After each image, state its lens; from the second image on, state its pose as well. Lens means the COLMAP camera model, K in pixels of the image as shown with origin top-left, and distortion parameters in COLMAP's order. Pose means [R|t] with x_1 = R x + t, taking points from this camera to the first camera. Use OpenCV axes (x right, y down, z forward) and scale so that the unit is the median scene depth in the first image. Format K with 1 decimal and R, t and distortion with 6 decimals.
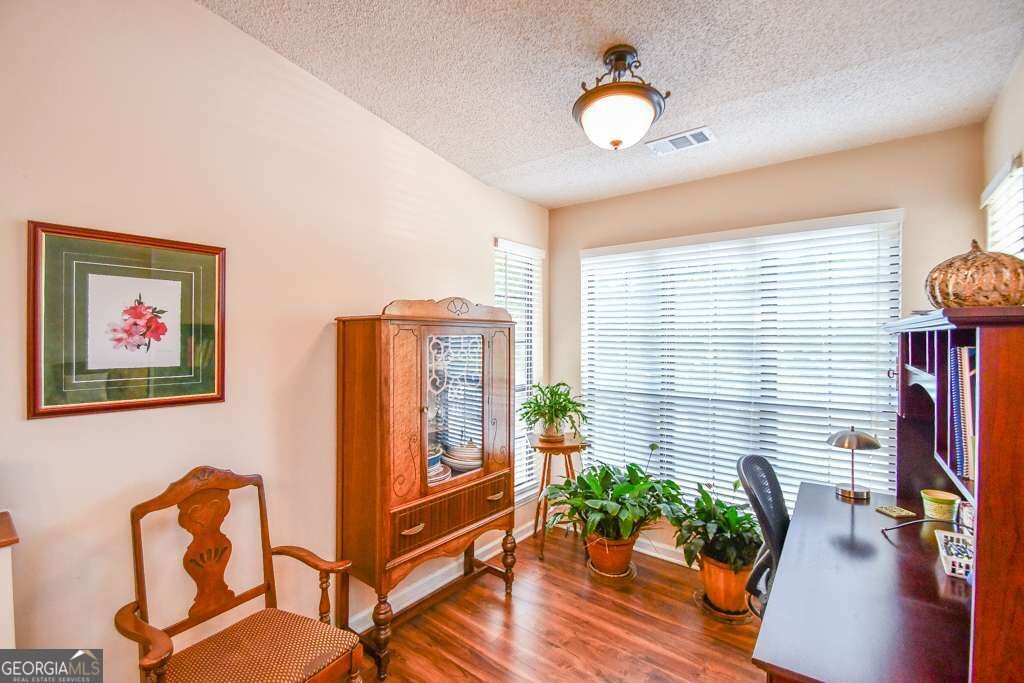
lens RADIAL K [[456.9, 0, 507.3], [0, 456.9, 339.1], [0, 0, 1]] dist [0.001729, -0.012869]
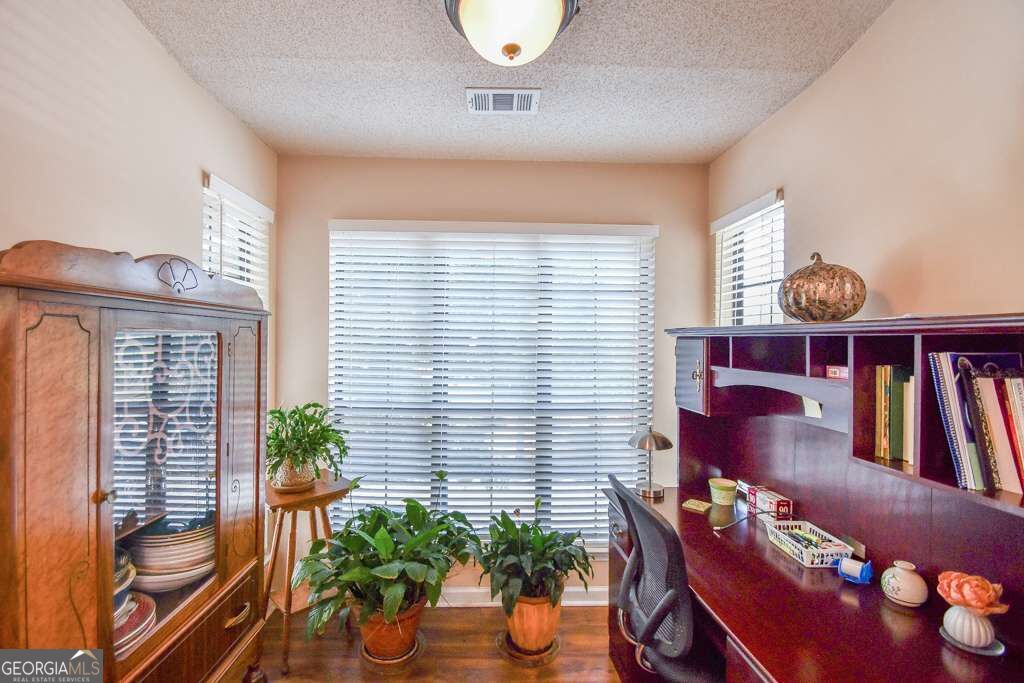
lens RADIAL K [[466.1, 0, 499.9], [0, 466.1, 339.9], [0, 0, 1]] dist [0.003987, -0.013995]
pose [[0.764713, 0.007917, 0.644322, -0.155260], [-0.006531, 0.999968, -0.004536, 0.000706], [-0.644338, -0.000739, 0.764741, 0.352358]]
